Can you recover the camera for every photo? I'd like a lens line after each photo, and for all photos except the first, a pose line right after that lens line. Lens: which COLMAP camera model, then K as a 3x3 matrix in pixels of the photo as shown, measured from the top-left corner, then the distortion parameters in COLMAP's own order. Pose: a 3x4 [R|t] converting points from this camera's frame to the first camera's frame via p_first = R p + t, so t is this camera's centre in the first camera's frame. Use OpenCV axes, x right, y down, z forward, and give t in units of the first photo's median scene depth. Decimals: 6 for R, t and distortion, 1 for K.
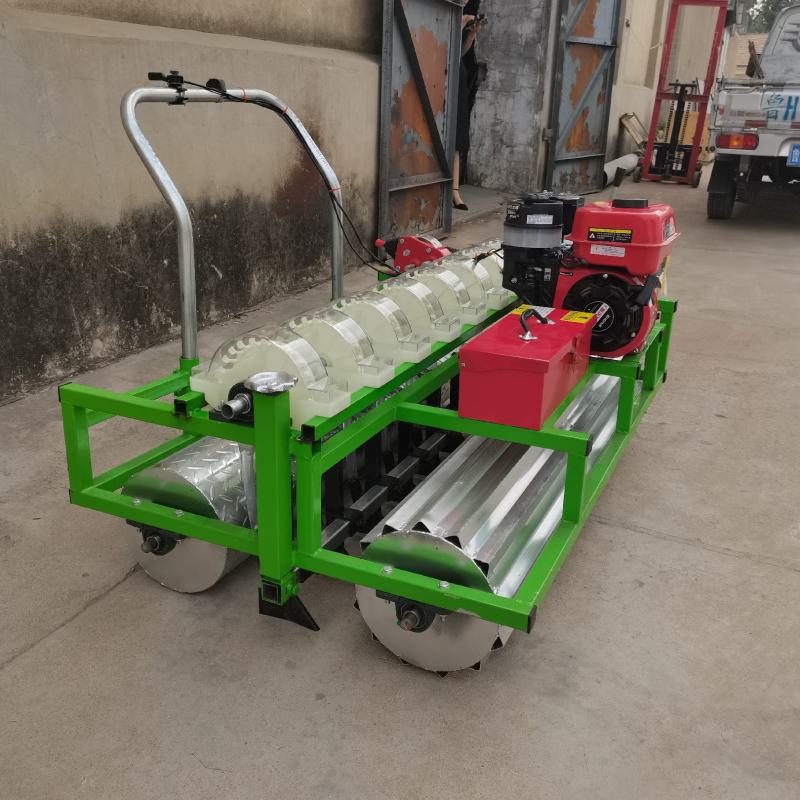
lens RADIAL K [[814.5, 0, 397.2], [0, 814.5, 401.2], [0, 0, 1]] dist [0.059875, -0.072685]
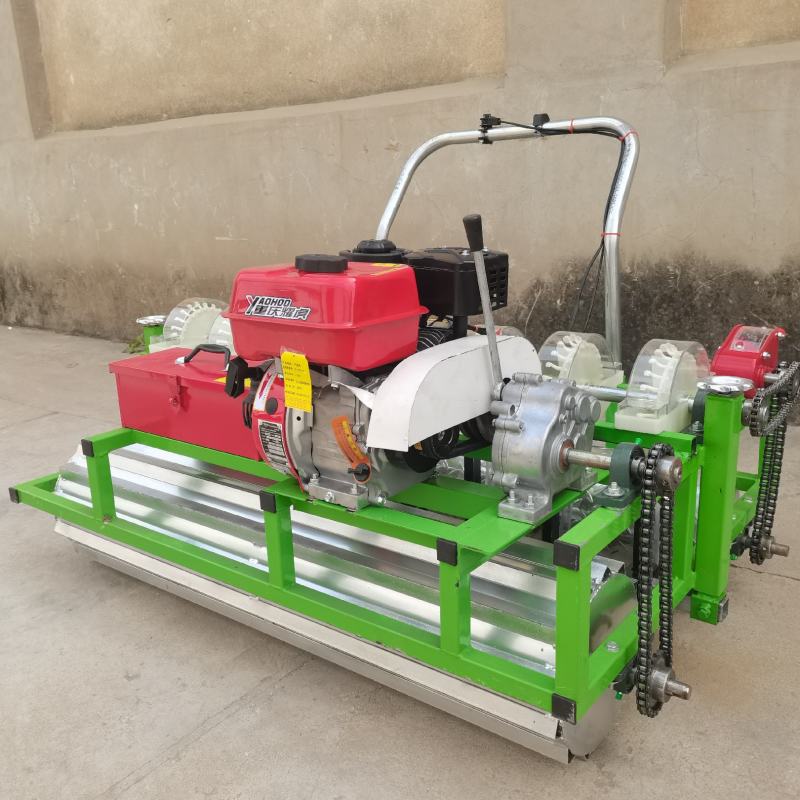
lens RADIAL K [[812.0, 0, 398.8], [0, 812.0, 402.4], [0, 0, 1]] dist [0.069779, -0.094007]
pose [[-0.214177, 0.250396, -0.944156, 0.709352], [-0.298910, 0.903416, 0.307398, -0.280789], [0.929936, 0.348055, -0.118645, 0.917683]]
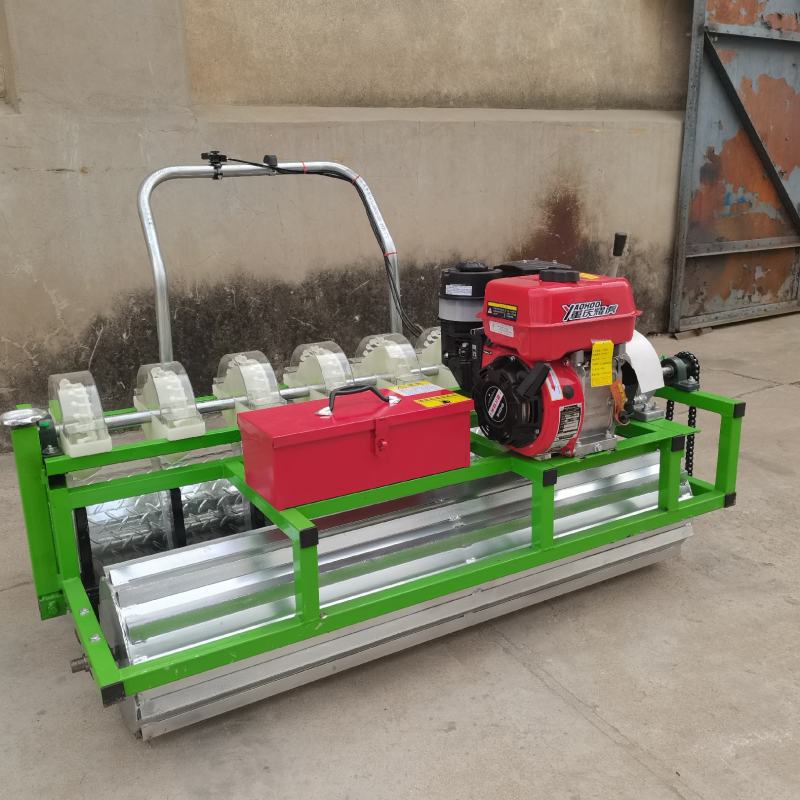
lens RADIAL K [[811.6, 0, 395.7], [0, 811.6, 403.6], [0, 0, 1]] dist [0.054569, -0.071449]
pose [[0.819425, 0.117799, -0.560952, 0.490199], [-0.156679, 0.987415, -0.021516, -0.053615], [0.551358, 0.105520, 0.827569, 0.184236]]
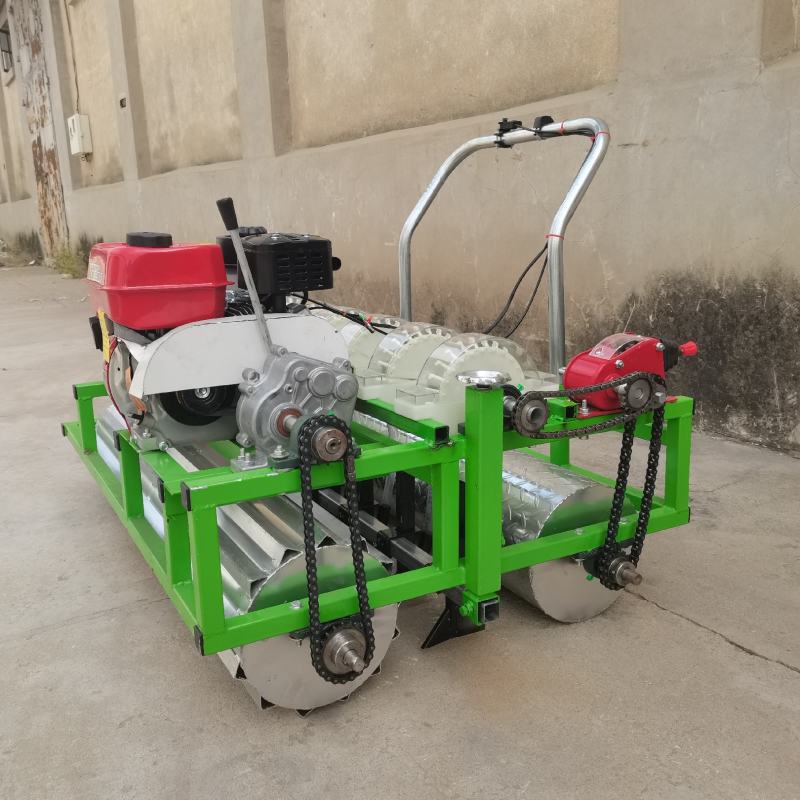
lens RADIAL K [[814.5, 0, 397.2], [0, 814.5, 401.2], [0, 0, 1]] dist [0.059875, -0.072685]
pose [[-0.579681, 0.181147, -0.794453, 0.611452], [-0.265501, 0.879781, 0.394329, -0.367886], [0.770376, 0.439513, -0.461897, 1.247268]]
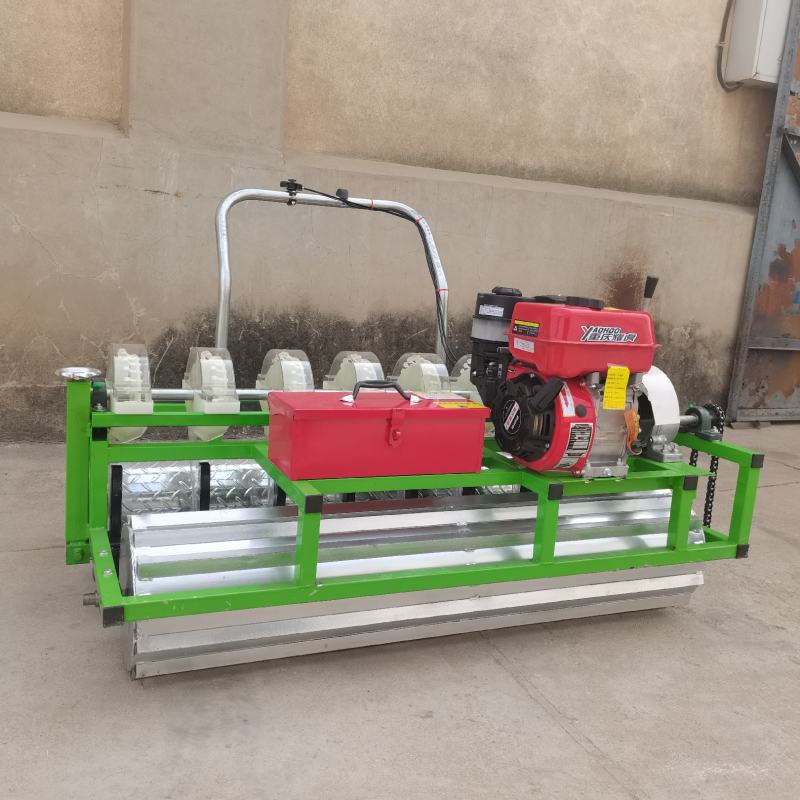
lens RADIAL K [[811.6, 0, 395.7], [0, 811.6, 403.6], [0, 0, 1]] dist [0.054569, -0.071449]
pose [[0.752240, 0.151982, -0.641121, 0.554816], [-0.280252, 0.954431, -0.102570, 0.007646], [0.596317, 0.256833, 0.760555, 0.185898]]
